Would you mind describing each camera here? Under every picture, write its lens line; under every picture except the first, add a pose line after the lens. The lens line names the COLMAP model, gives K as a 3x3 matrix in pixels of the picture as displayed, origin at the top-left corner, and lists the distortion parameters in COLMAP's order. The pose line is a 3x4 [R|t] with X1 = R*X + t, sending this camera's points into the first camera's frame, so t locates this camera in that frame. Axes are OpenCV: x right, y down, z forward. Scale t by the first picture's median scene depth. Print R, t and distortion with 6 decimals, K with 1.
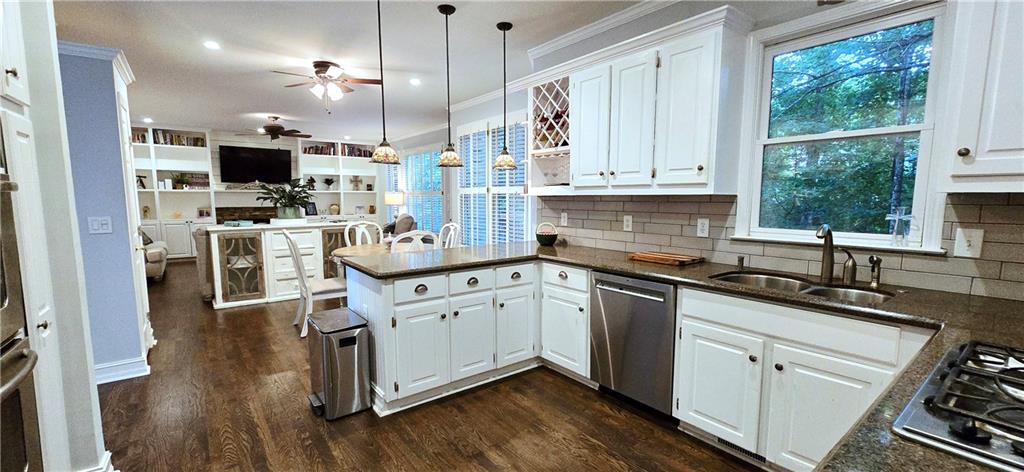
lens RADIAL K [[415.4, 0, 504.5], [0, 415.4, 244.6], [0, 0, 1]] dist [-0.003681, -0.000039]
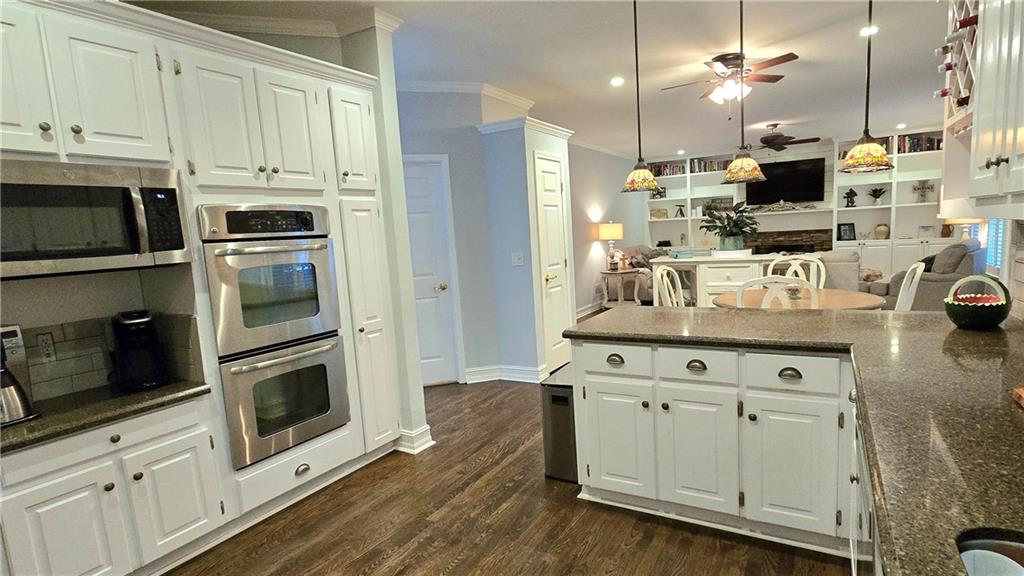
lens RADIAL K [[500.9, 0, 564.9], [0, 500.9, 298.2], [0, 0, 1]] dist [0.001892, -0.000813]
pose [[0.432000, 0.099727, -0.896343, 0.172551], [-0.047333, 0.995005, 0.087892, -0.024665], [0.900631, 0.004457, 0.434562, 0.158327]]
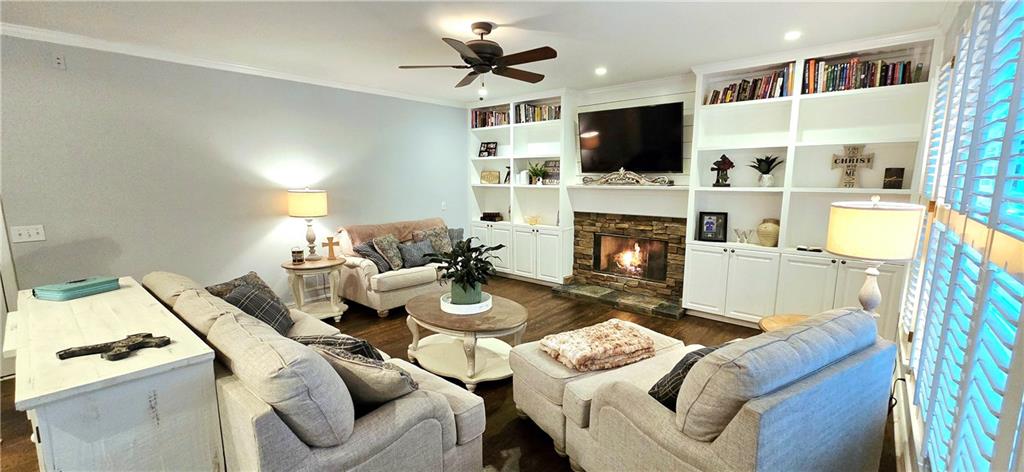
lens RADIAL K [[415.4, 0, 520.8], [0, 415.4, 244.5], [0, 0, 1]] dist [-0.003681, -0.000039]
pose [[0.215841, 0.156621, -0.963786, -0.078334], [-0.108593, 0.984779, 0.135713, -0.124082], [0.970371, 0.075368, 0.229563, 0.810976]]
